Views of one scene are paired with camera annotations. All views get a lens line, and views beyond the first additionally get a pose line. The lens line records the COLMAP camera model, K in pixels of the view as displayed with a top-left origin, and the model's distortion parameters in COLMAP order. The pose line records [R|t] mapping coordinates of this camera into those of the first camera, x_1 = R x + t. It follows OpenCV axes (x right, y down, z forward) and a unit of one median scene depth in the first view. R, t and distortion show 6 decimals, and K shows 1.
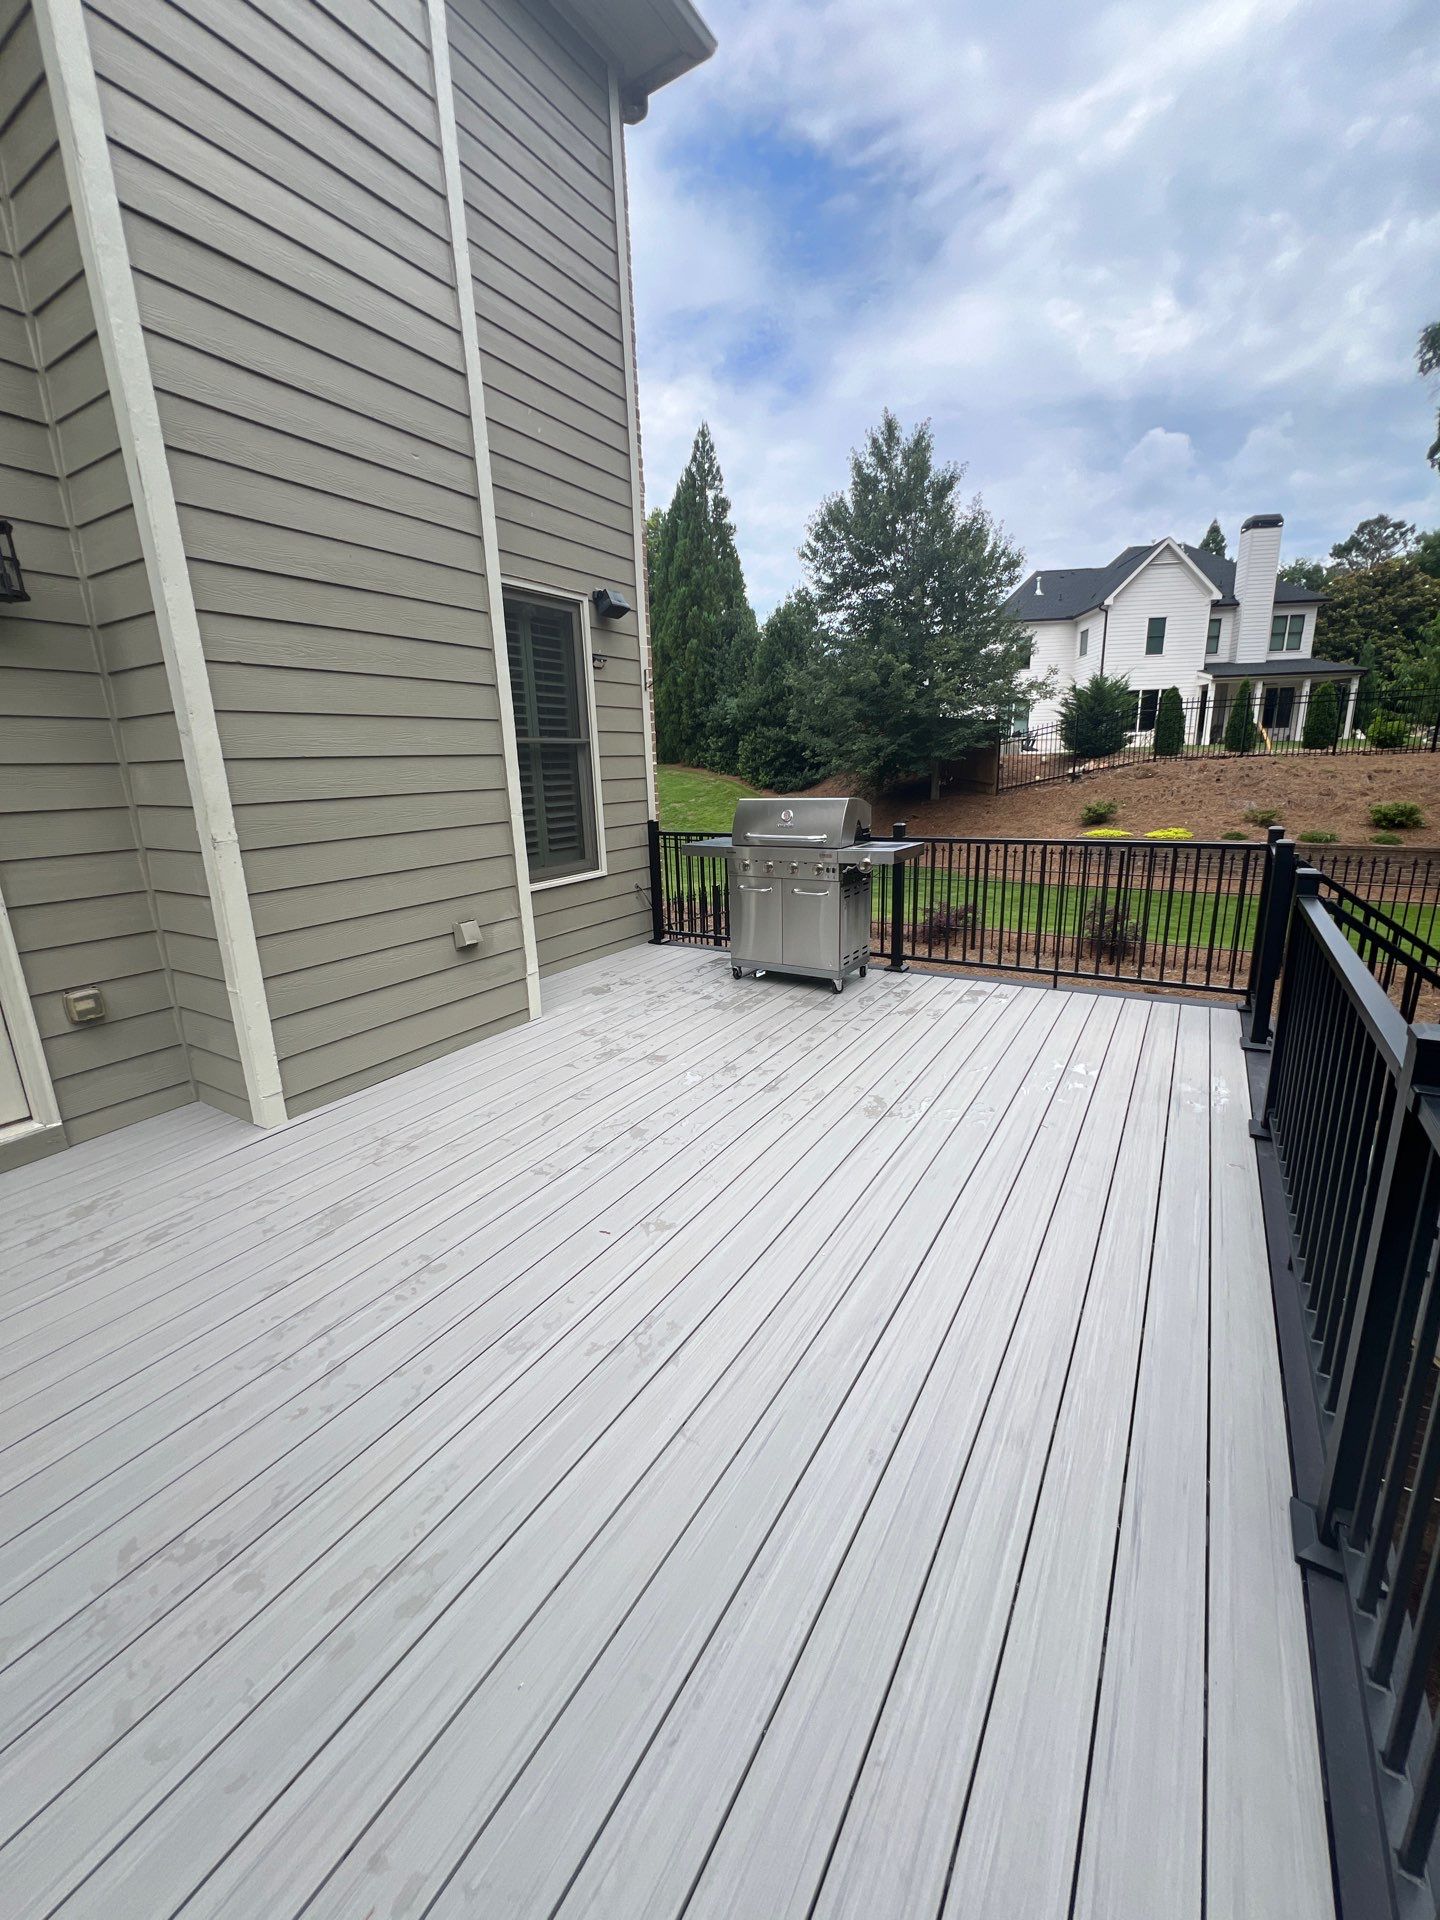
lens RADIAL K [[765.4, 0, 731.3], [0, 765.4, 956.2], [0, 0, 1]] dist [-0.001709, 0.000105]
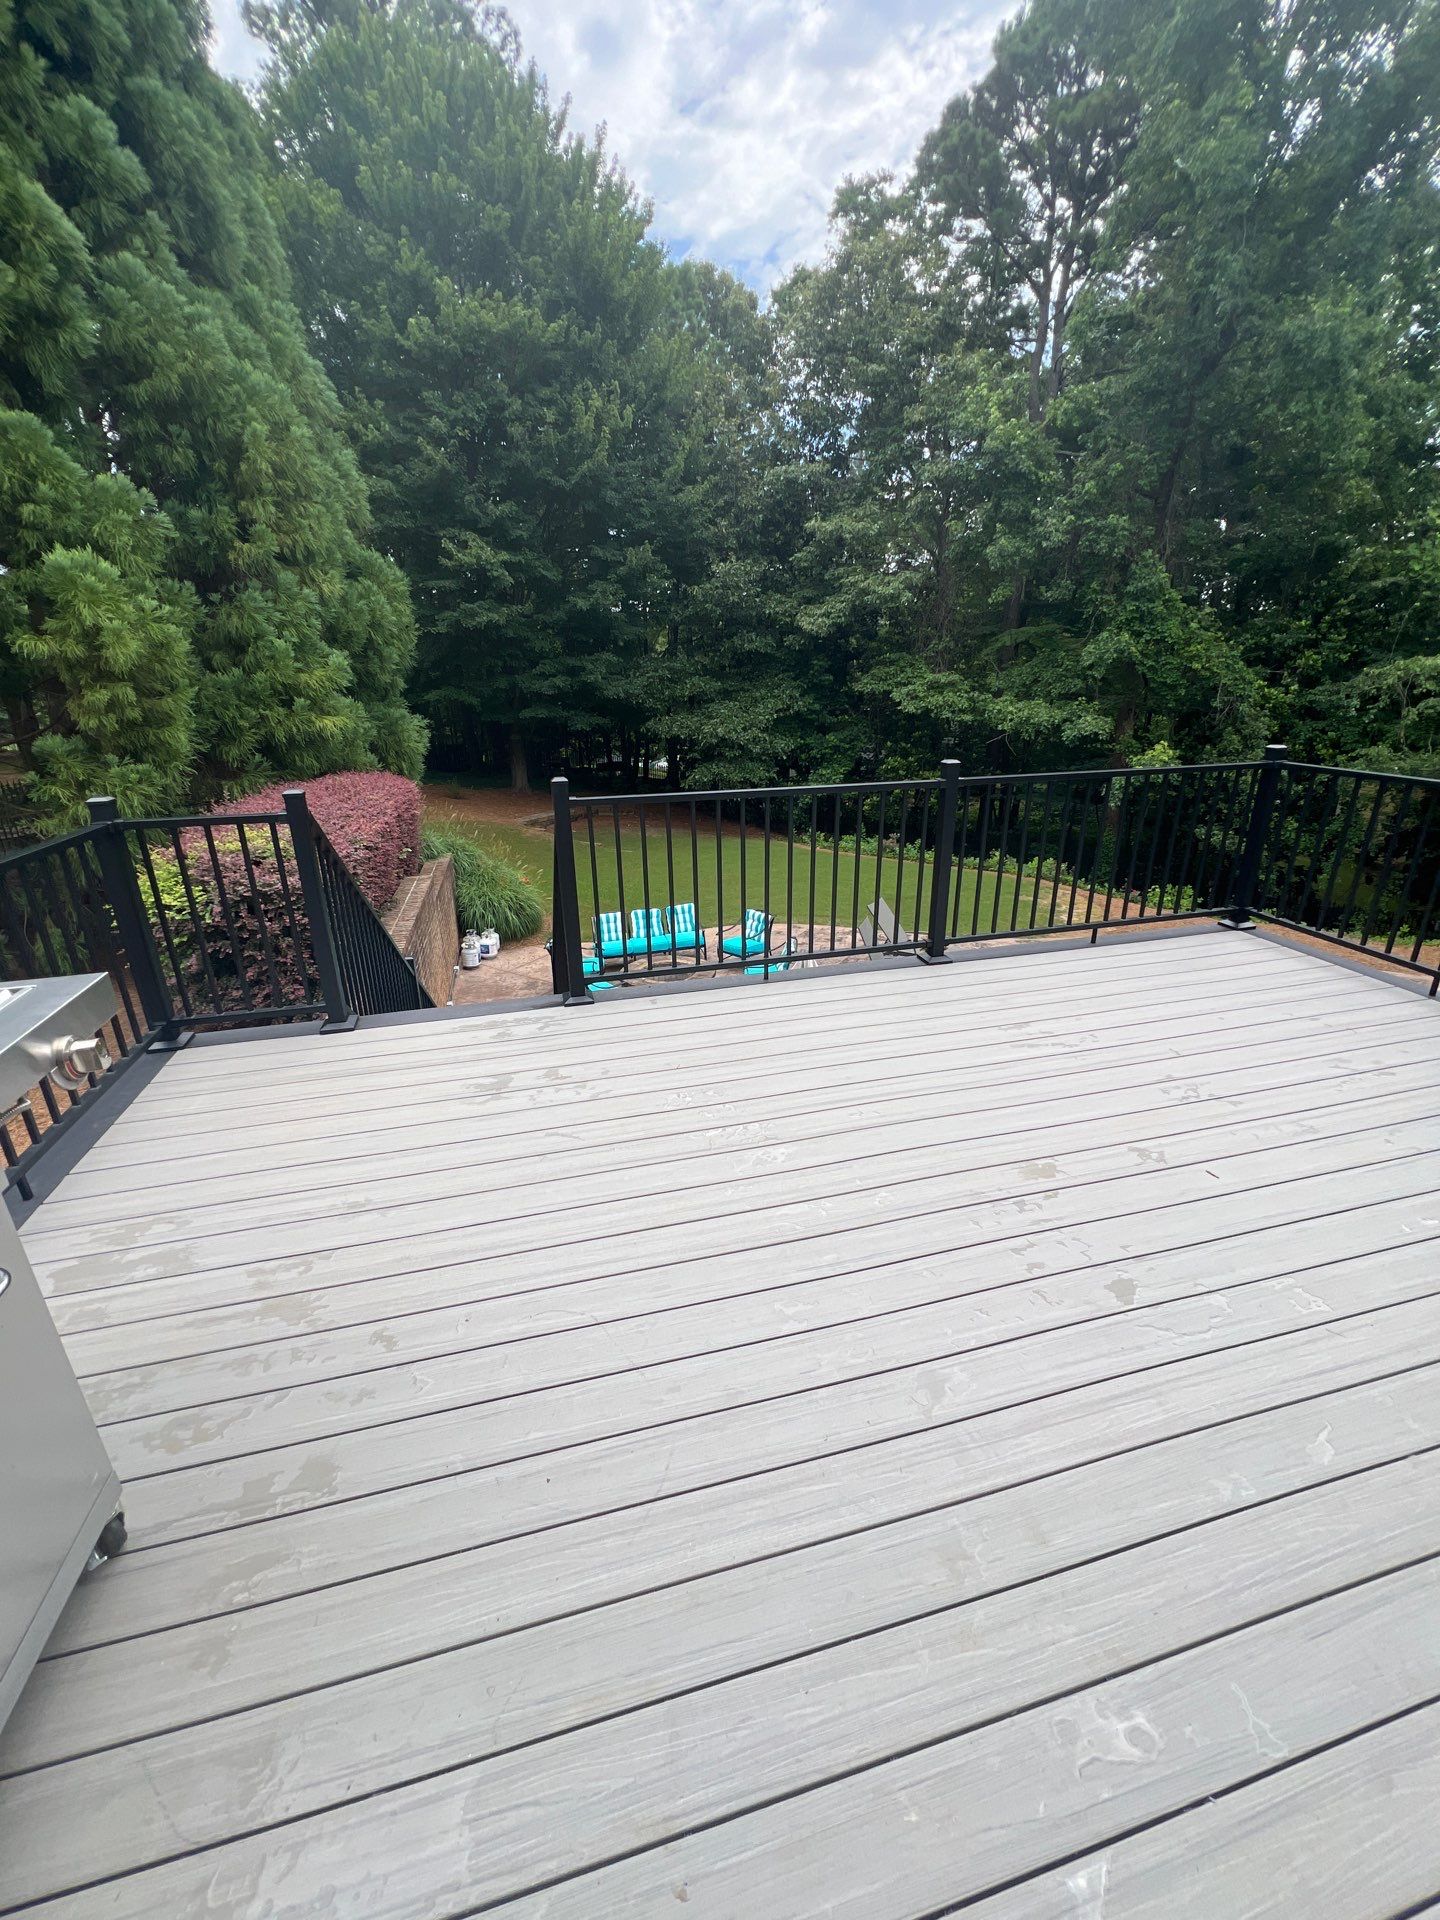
lens RADIAL K [[765.4, 0, 722.3], [0, 765.4, 956.2], [0, 0, 1]] dist [-0.001709, 0.000105]
pose [[-0.711172, -0.200142, 0.673927, -0.176825], [0.209434, 0.854778, 0.474860, -0.241107], [-0.671098, 0.478850, -0.565977, 1.008282]]
